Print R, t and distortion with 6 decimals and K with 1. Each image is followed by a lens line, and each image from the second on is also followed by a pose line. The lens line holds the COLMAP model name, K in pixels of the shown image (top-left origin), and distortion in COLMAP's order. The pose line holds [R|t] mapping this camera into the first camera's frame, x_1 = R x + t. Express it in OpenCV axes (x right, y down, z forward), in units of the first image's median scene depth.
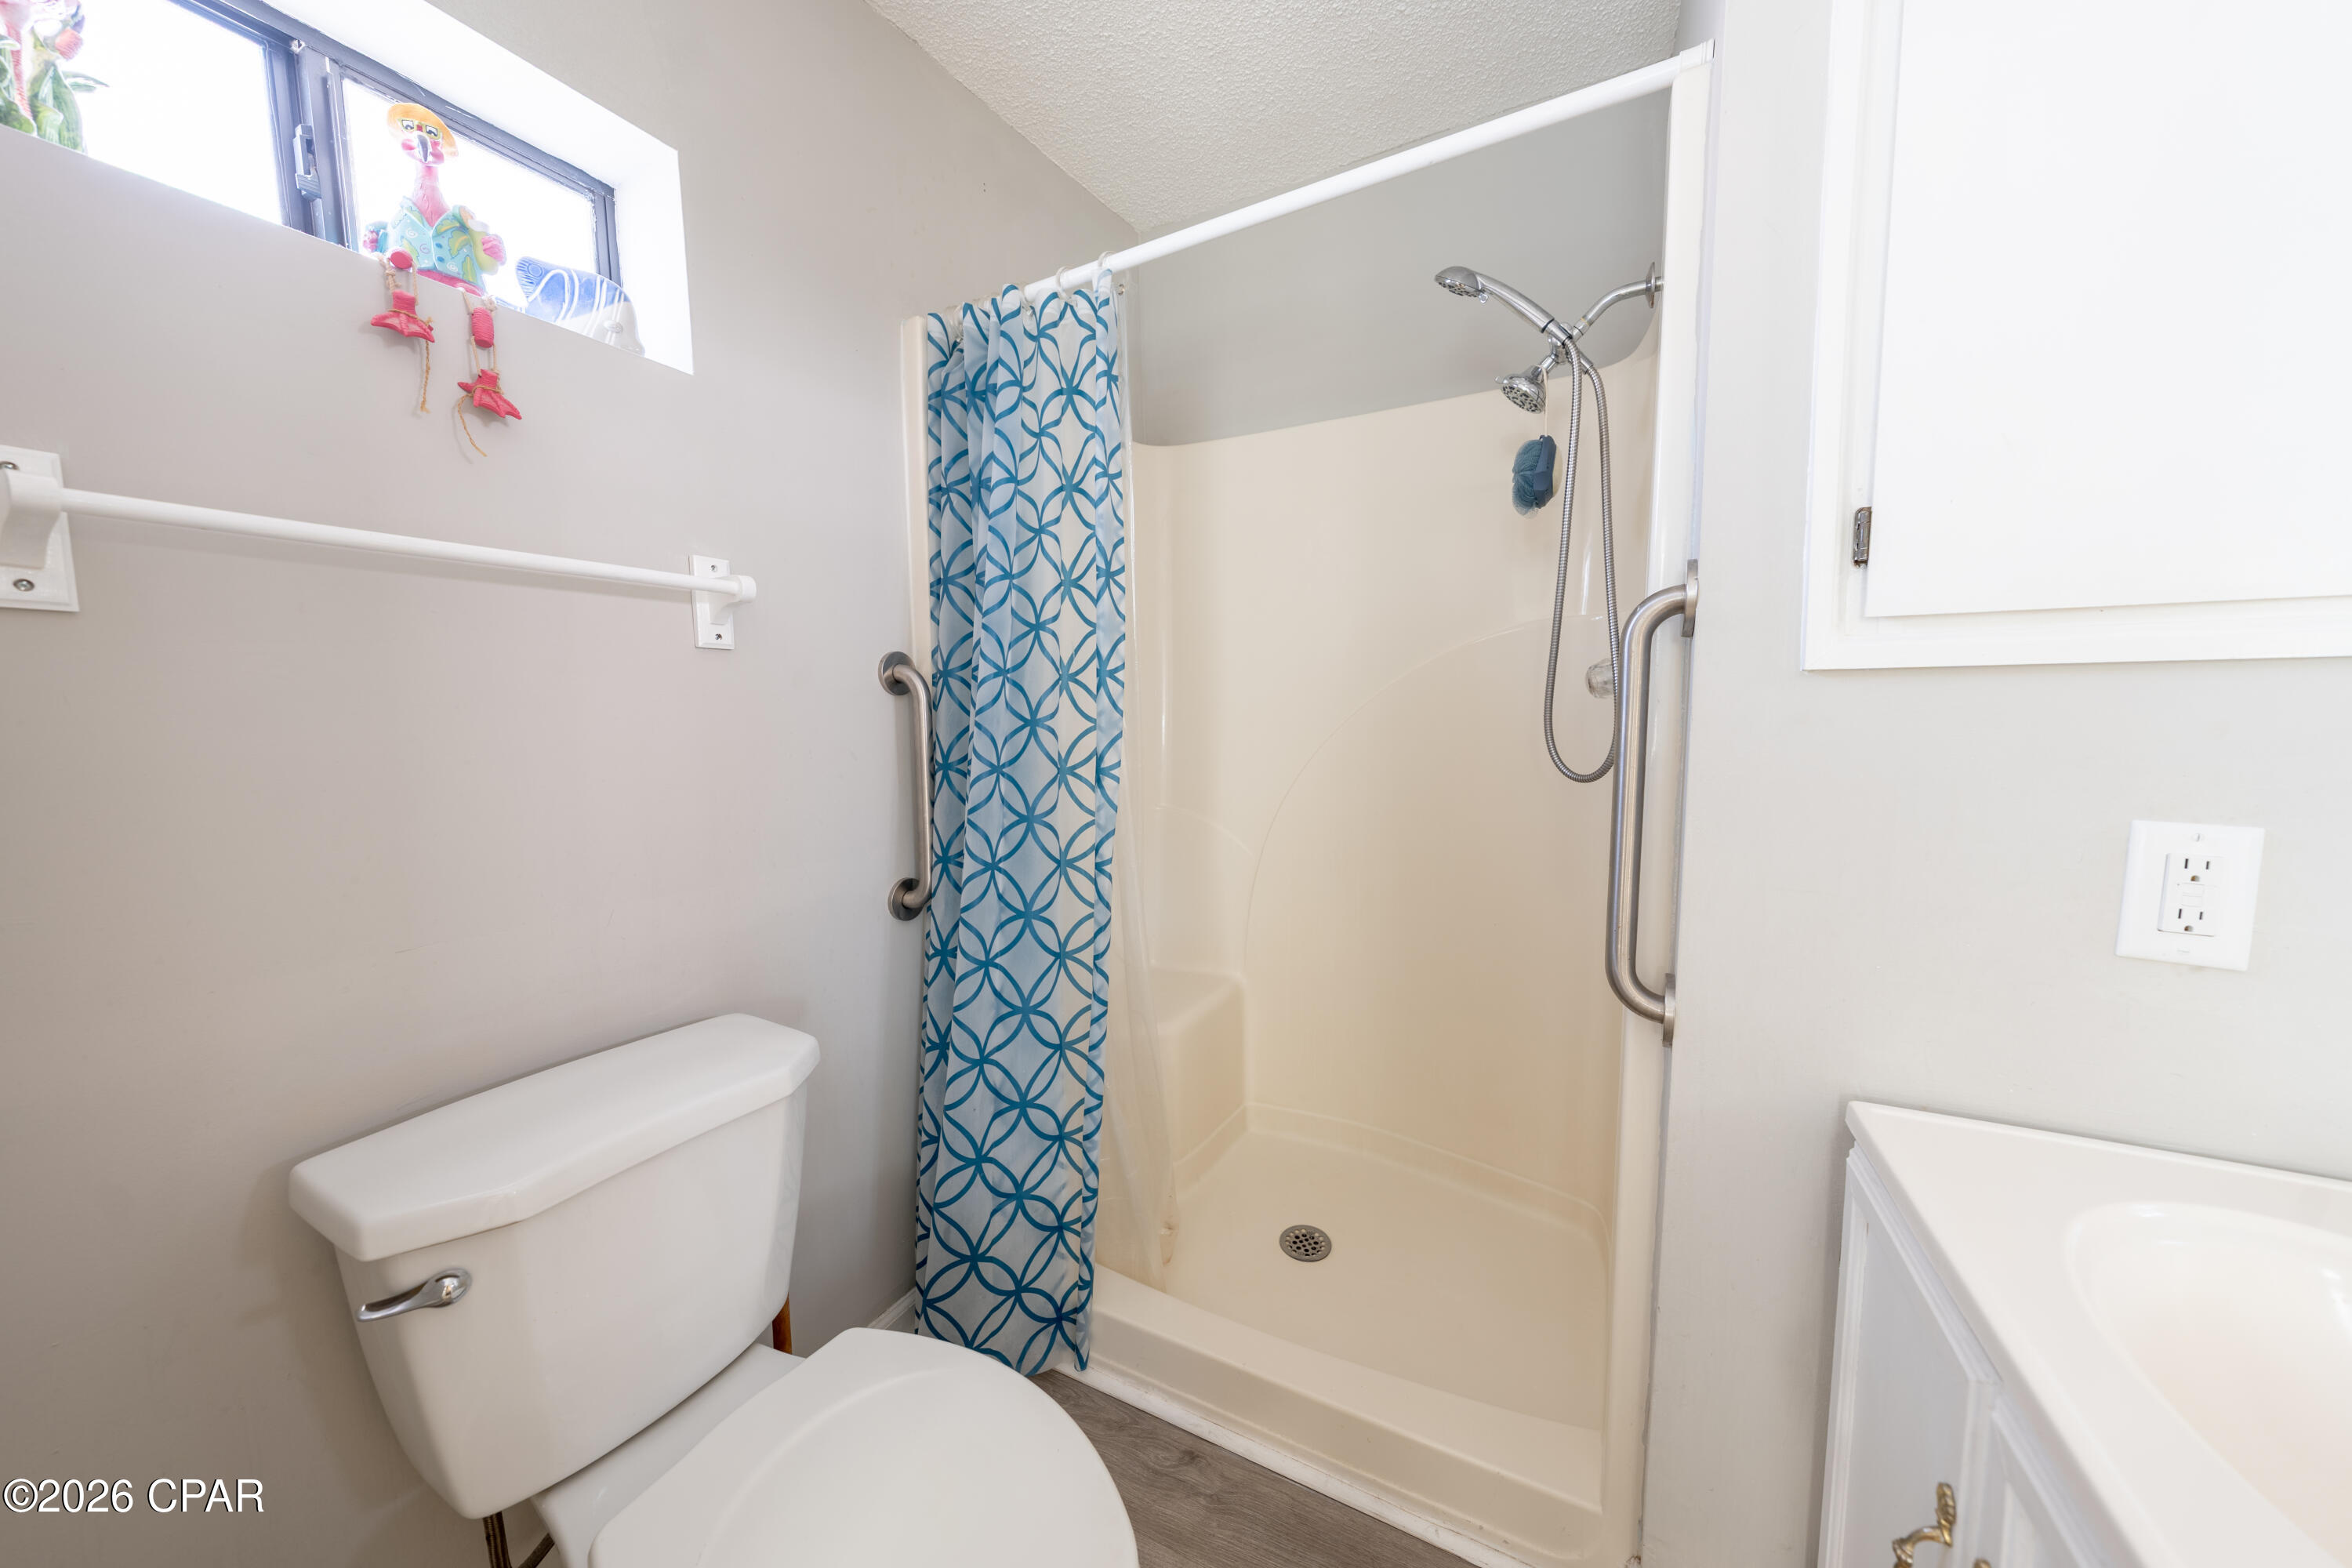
lens RADIAL K [[800.2, 0, 1173.5], [0, 800.2, 780.7], [0, 0, 1]] dist [-0.000378, 0.000097]
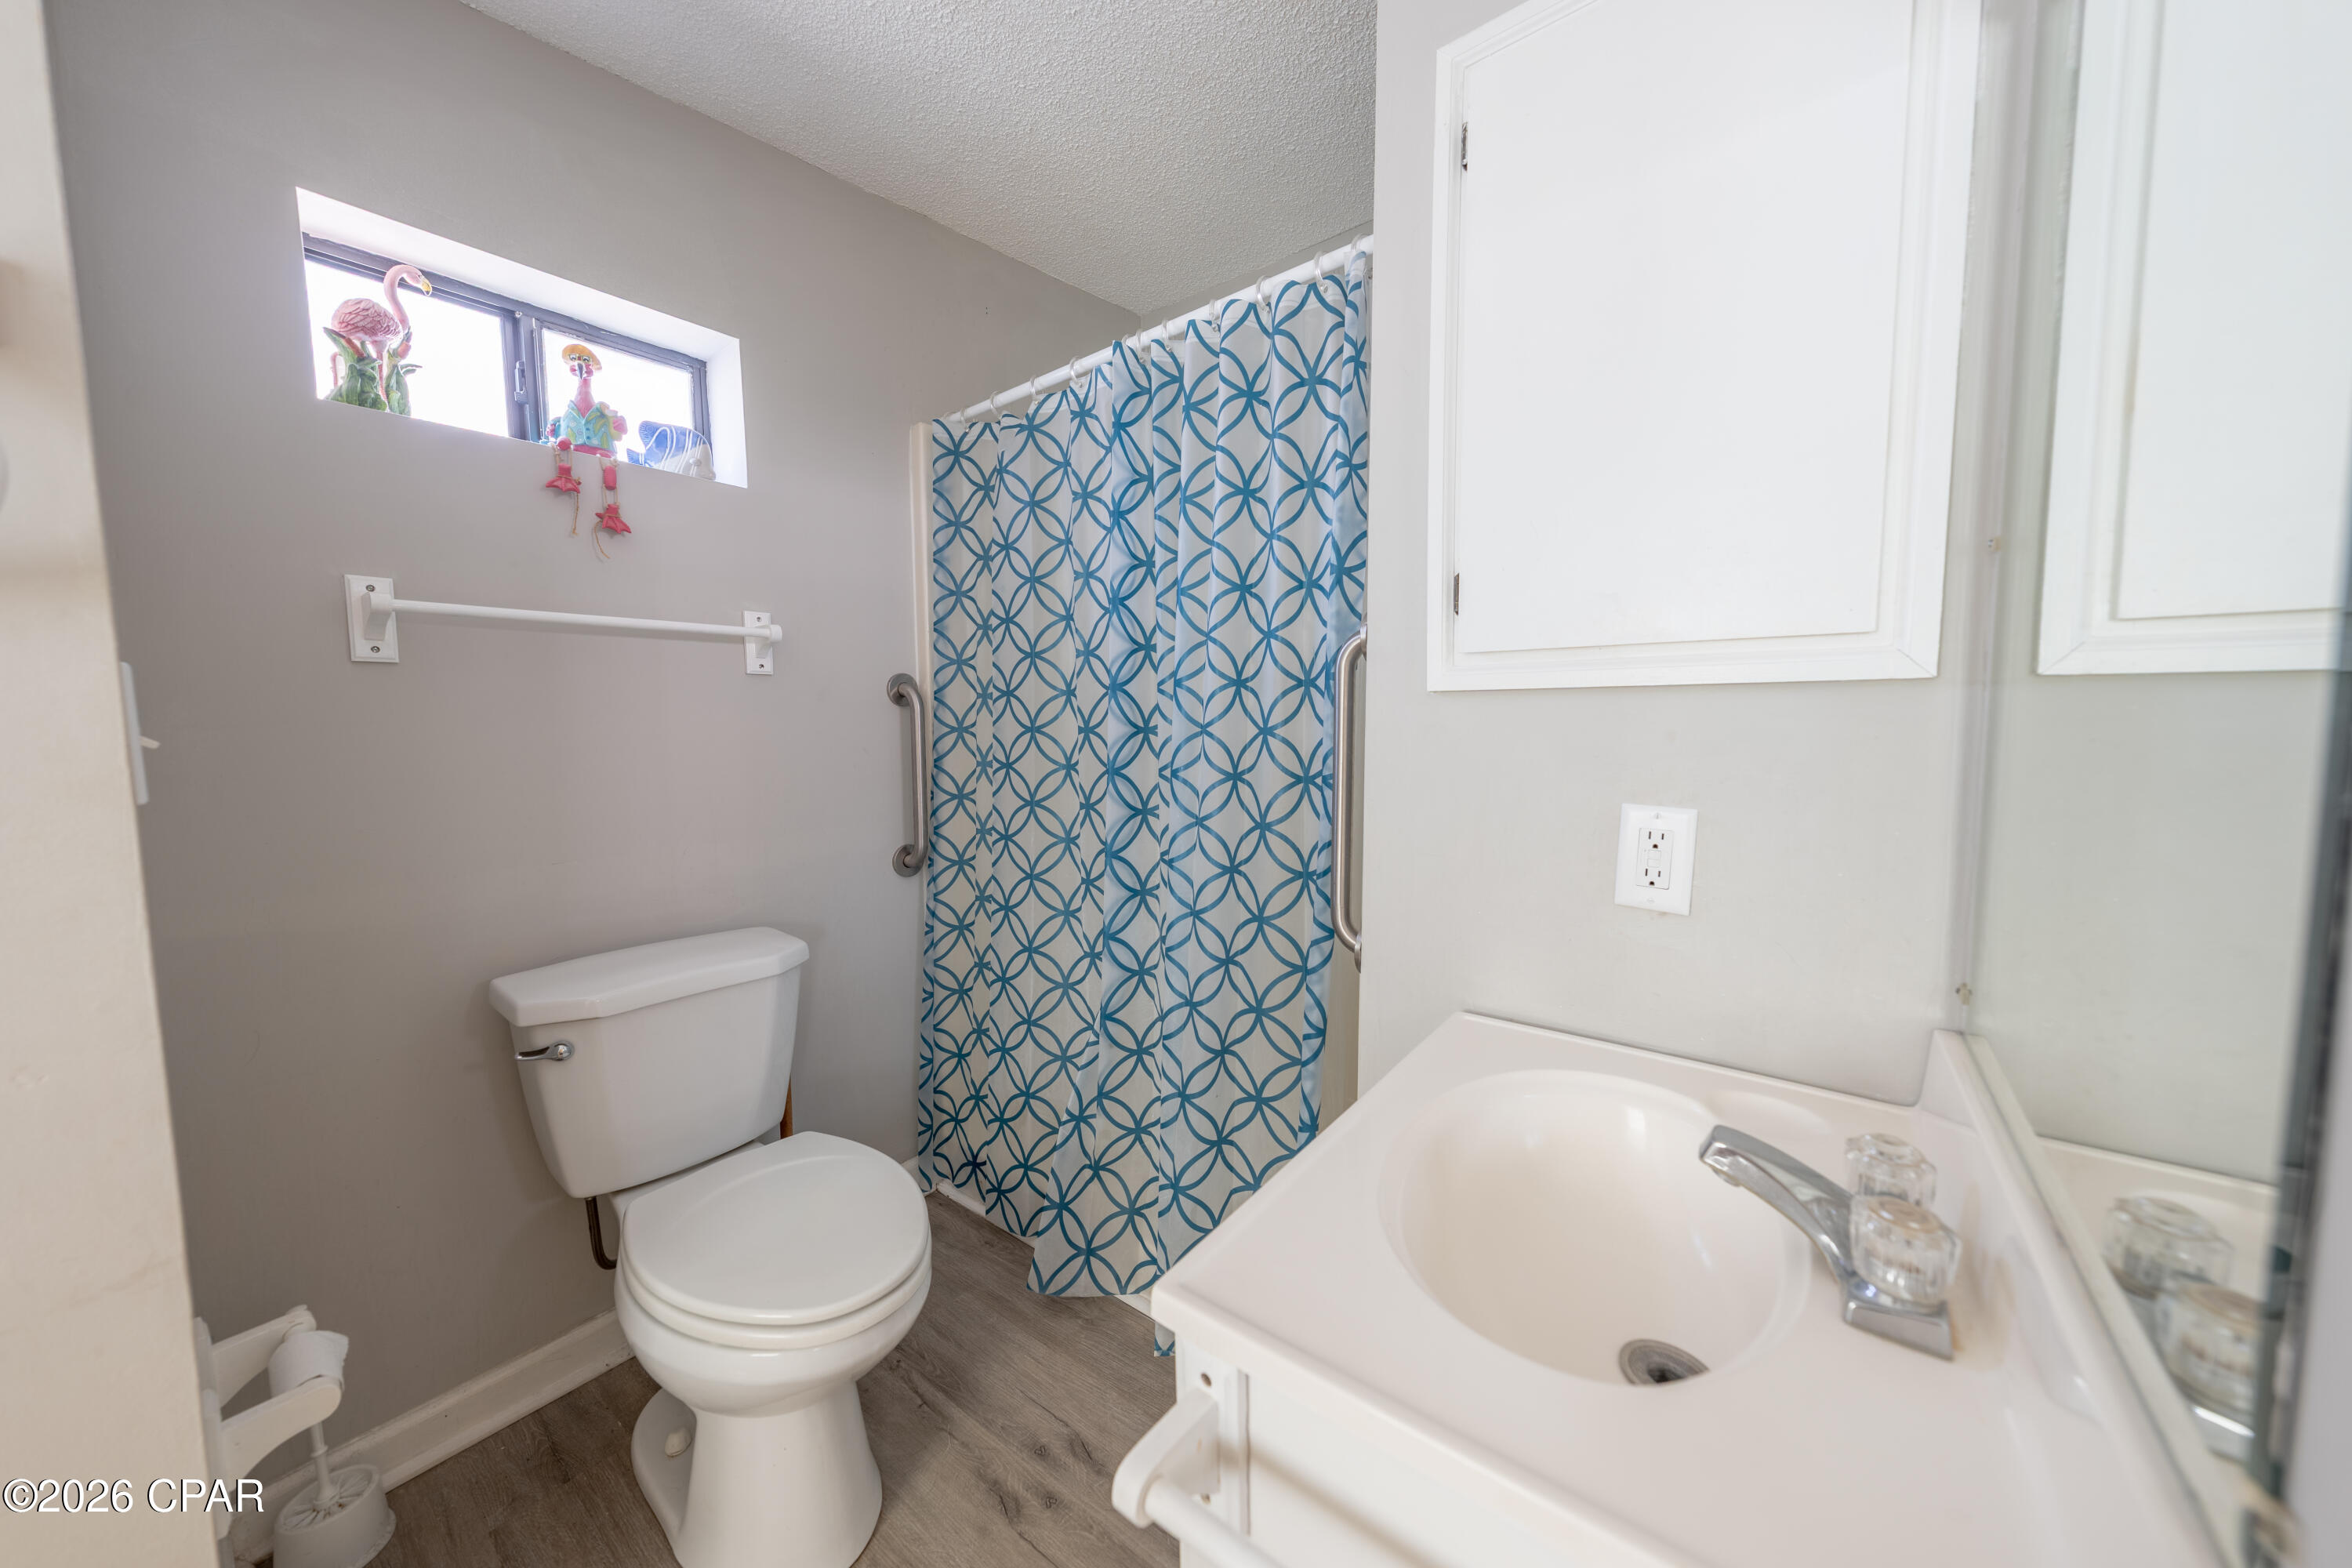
lens RADIAL K [[812.9, 0, 1176.0], [0, 812.9, 784.0], [0, 0, 1]] dist [-0.000474, -0.000082]
pose [[0.984254, 0.020951, -0.175516, 0.555573], [-0.022747, 0.999707, -0.008229, 0.035439], [0.175292, 0.012092, 0.984442, -0.400679]]
